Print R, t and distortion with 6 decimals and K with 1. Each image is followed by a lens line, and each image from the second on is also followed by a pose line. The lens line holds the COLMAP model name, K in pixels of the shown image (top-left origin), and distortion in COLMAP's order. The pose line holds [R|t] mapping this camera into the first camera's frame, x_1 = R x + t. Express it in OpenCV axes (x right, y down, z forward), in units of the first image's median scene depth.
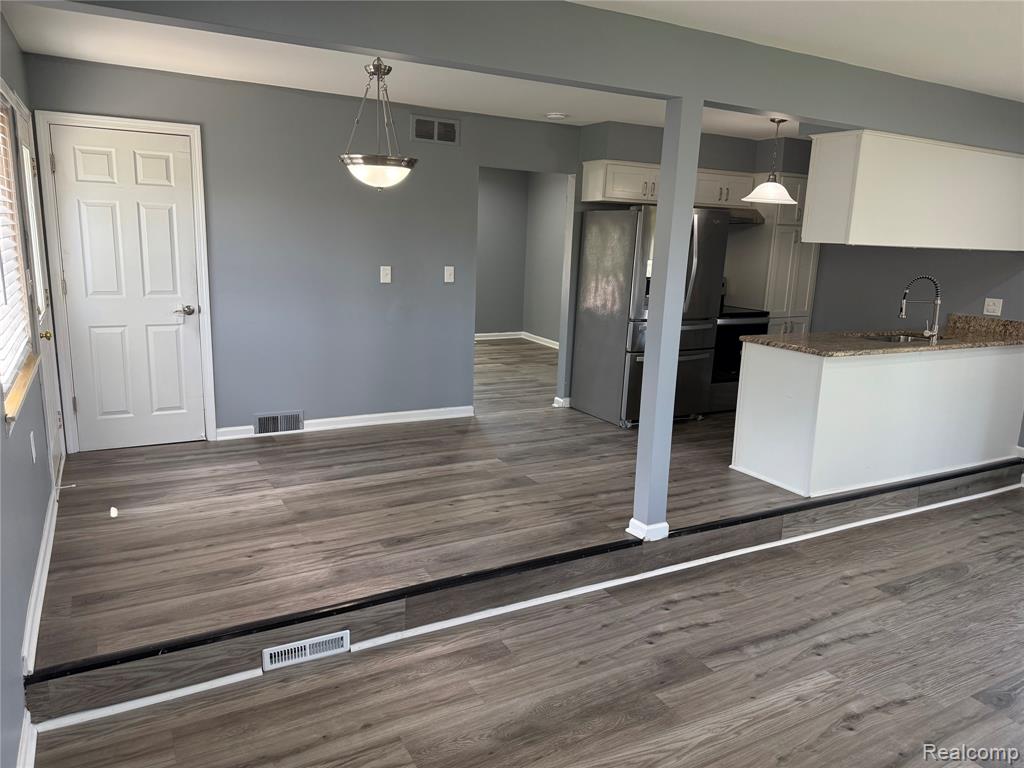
lens RADIAL K [[714.0, 0, 512.0], [0, 714.0, 384.0], [0, 0, 1]] dist [0.044321, -0.061451]
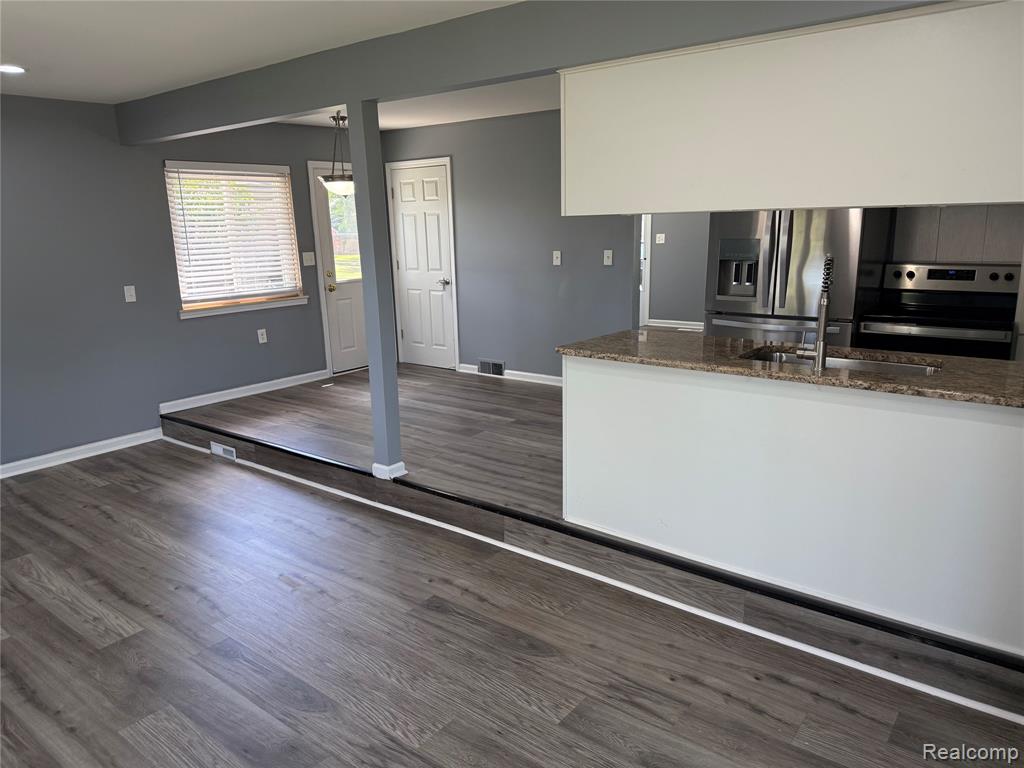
lens RADIAL K [[722.2, 0, 508.0], [0, 722.2, 381.5], [0, 0, 1]] dist [0.106619, -0.142929]
pose [[0.389571, 0.154204, -0.907995, 1.190910], [-0.152026, 0.983126, 0.101738, -0.082127], [0.908363, 0.098405, 0.406441, 0.606808]]
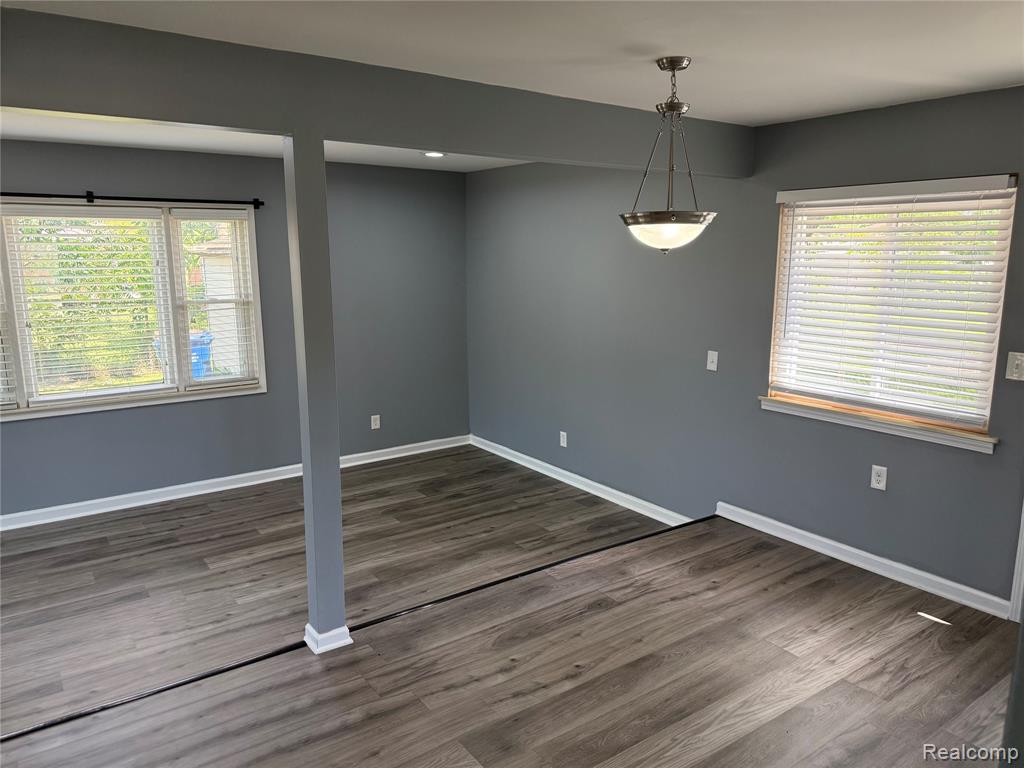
lens RADIAL K [[722.2, 0, 508.0], [0, 722.2, 381.5], [0, 0, 1]] dist [0.106619, -0.142929]
pose [[-0.992747, -0.017281, -0.118971, 0.078595], [-0.060730, 0.926151, 0.372231, -0.367907], [0.103753, 0.376756, -0.920484, 1.529497]]
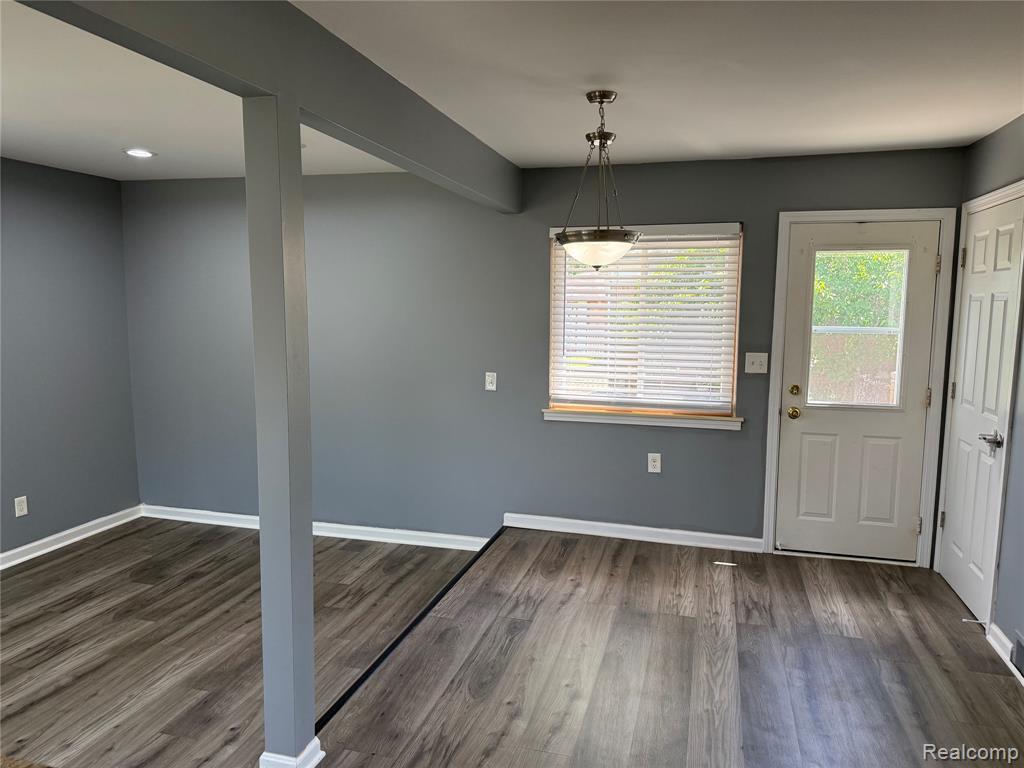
lens RADIAL K [[722.2, 0, 508.0], [0, 722.2, 381.5], [0, 0, 1]] dist [0.106619, -0.142929]
pose [[-0.699727, 0.036225, -0.713491, 0.460394], [-0.182822, 0.956378, 0.227851, -0.272490], [0.690621, 0.289876, -0.662581, 1.317884]]
